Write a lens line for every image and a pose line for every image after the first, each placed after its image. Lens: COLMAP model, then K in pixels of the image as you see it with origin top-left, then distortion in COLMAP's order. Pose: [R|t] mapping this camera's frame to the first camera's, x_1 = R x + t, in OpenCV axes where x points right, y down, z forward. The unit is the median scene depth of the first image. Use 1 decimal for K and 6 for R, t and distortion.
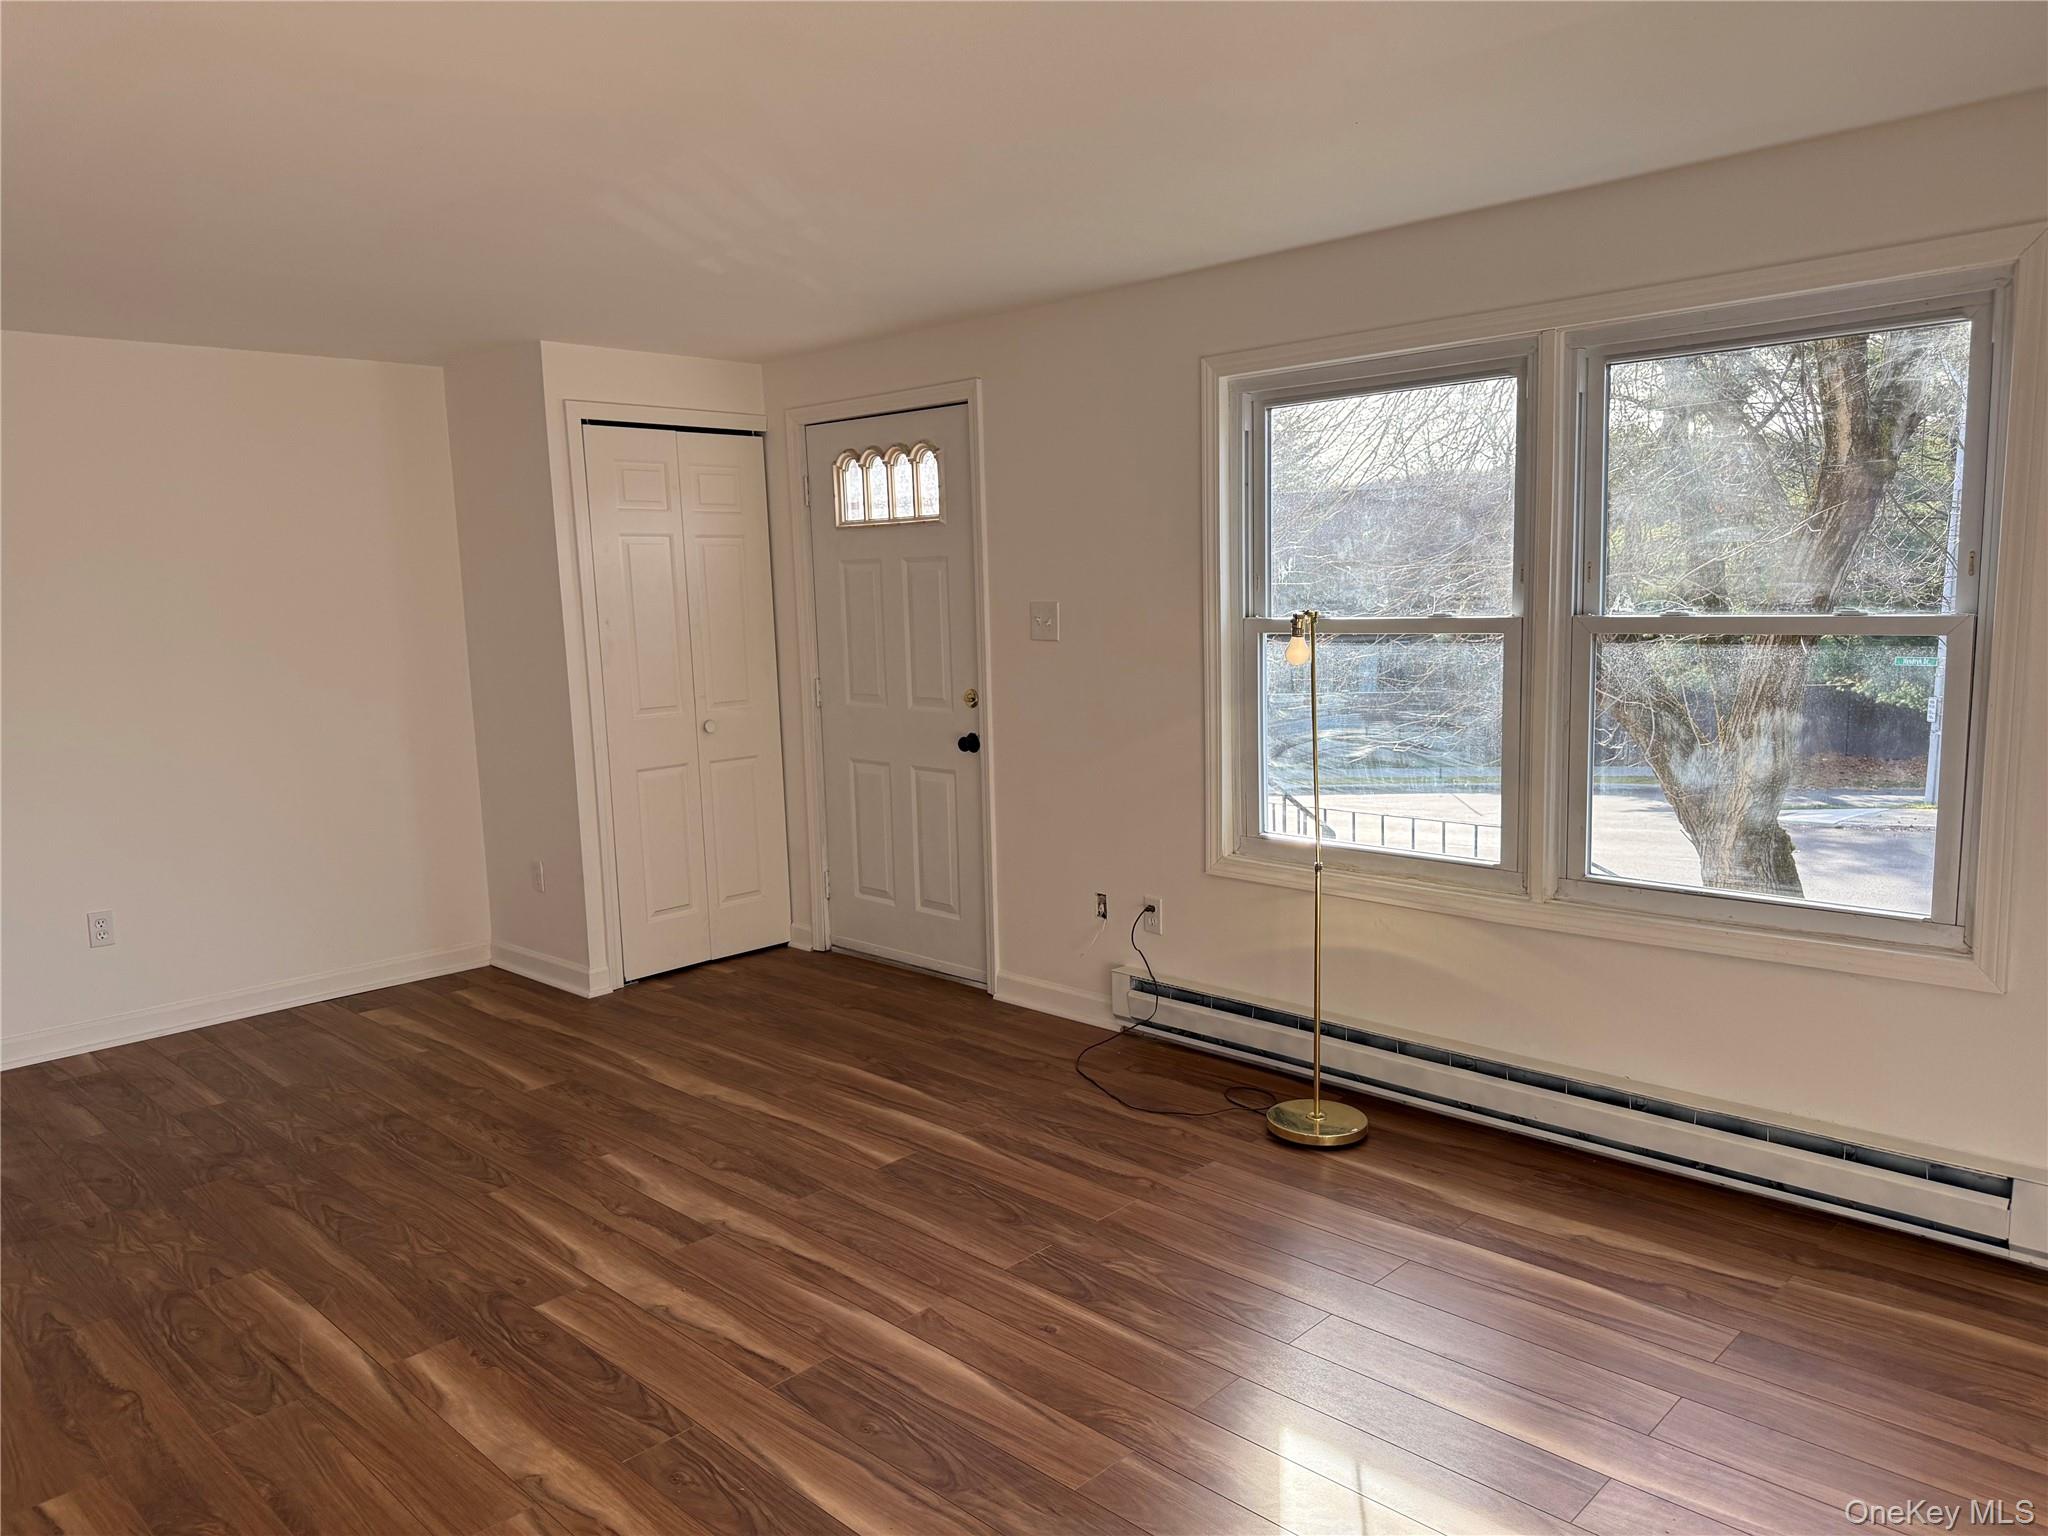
lens RADIAL K [[1437.1, 0, 1024.0], [0, 1437.1, 768.0], [0, 0, 1]] dist [0.096333, -0.152013]
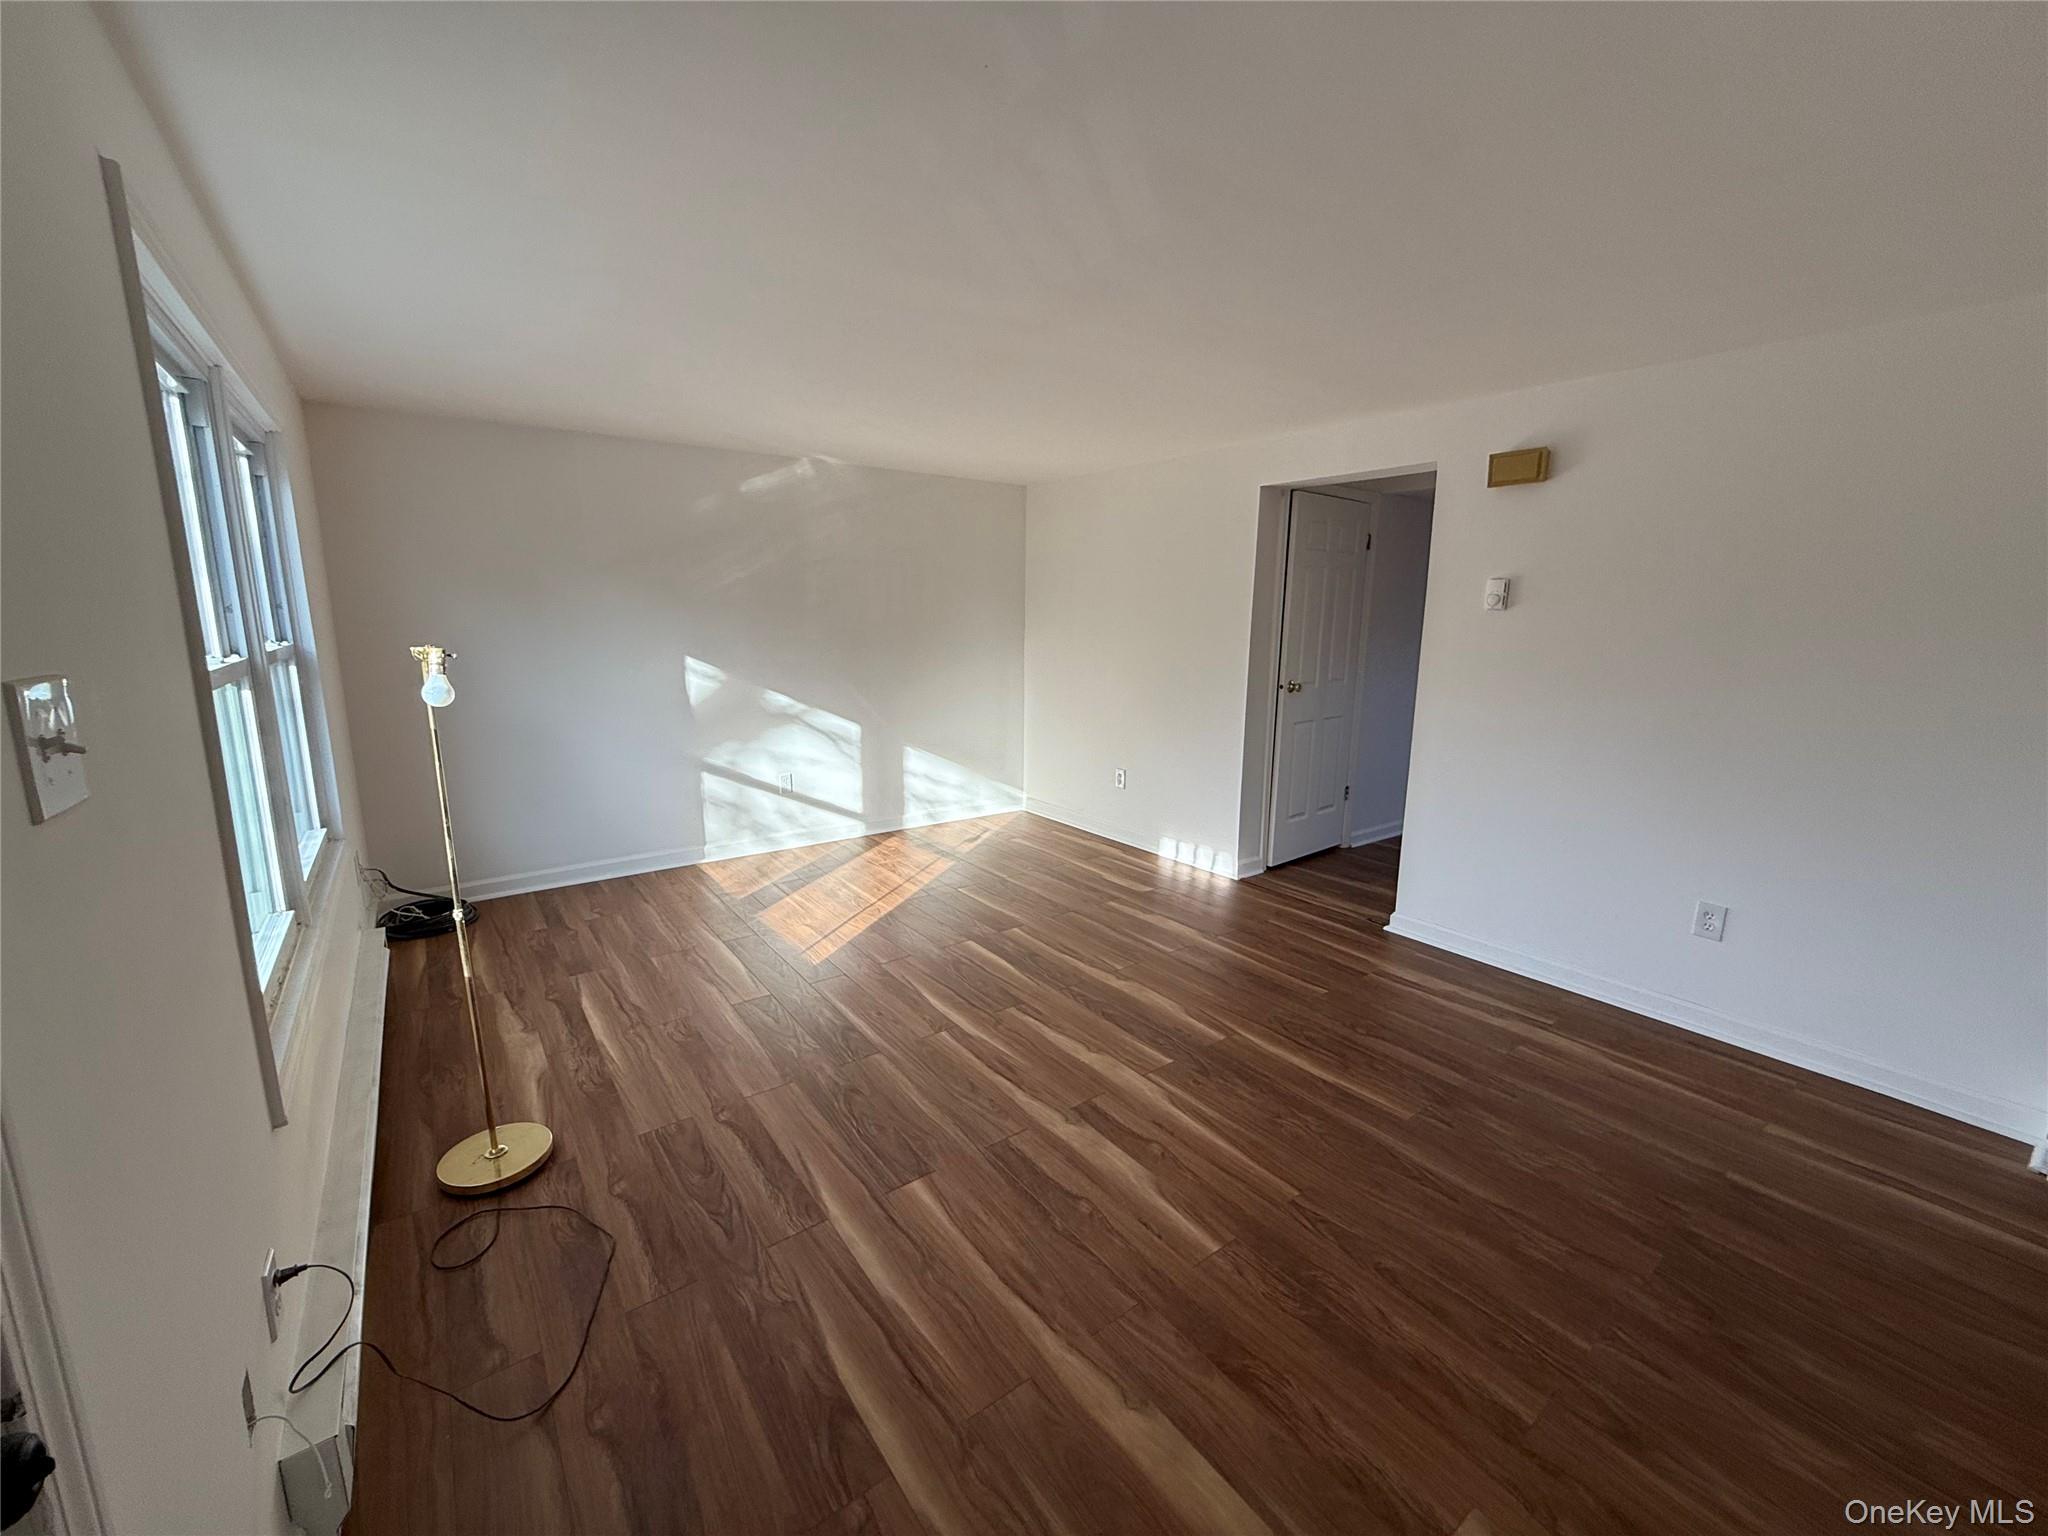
lens RADIAL K [[817.9, 0, 1017.6], [0, 817.9, 760.0], [0, 0, 1]] dist [0.000702, 0.000327]
pose [[-0.986229, -0.006542, 0.165256, -0.281129], [0.044659, 0.951565, 0.304188, -0.199344], [-0.159242, 0.307379, -0.938169, 1.583630]]
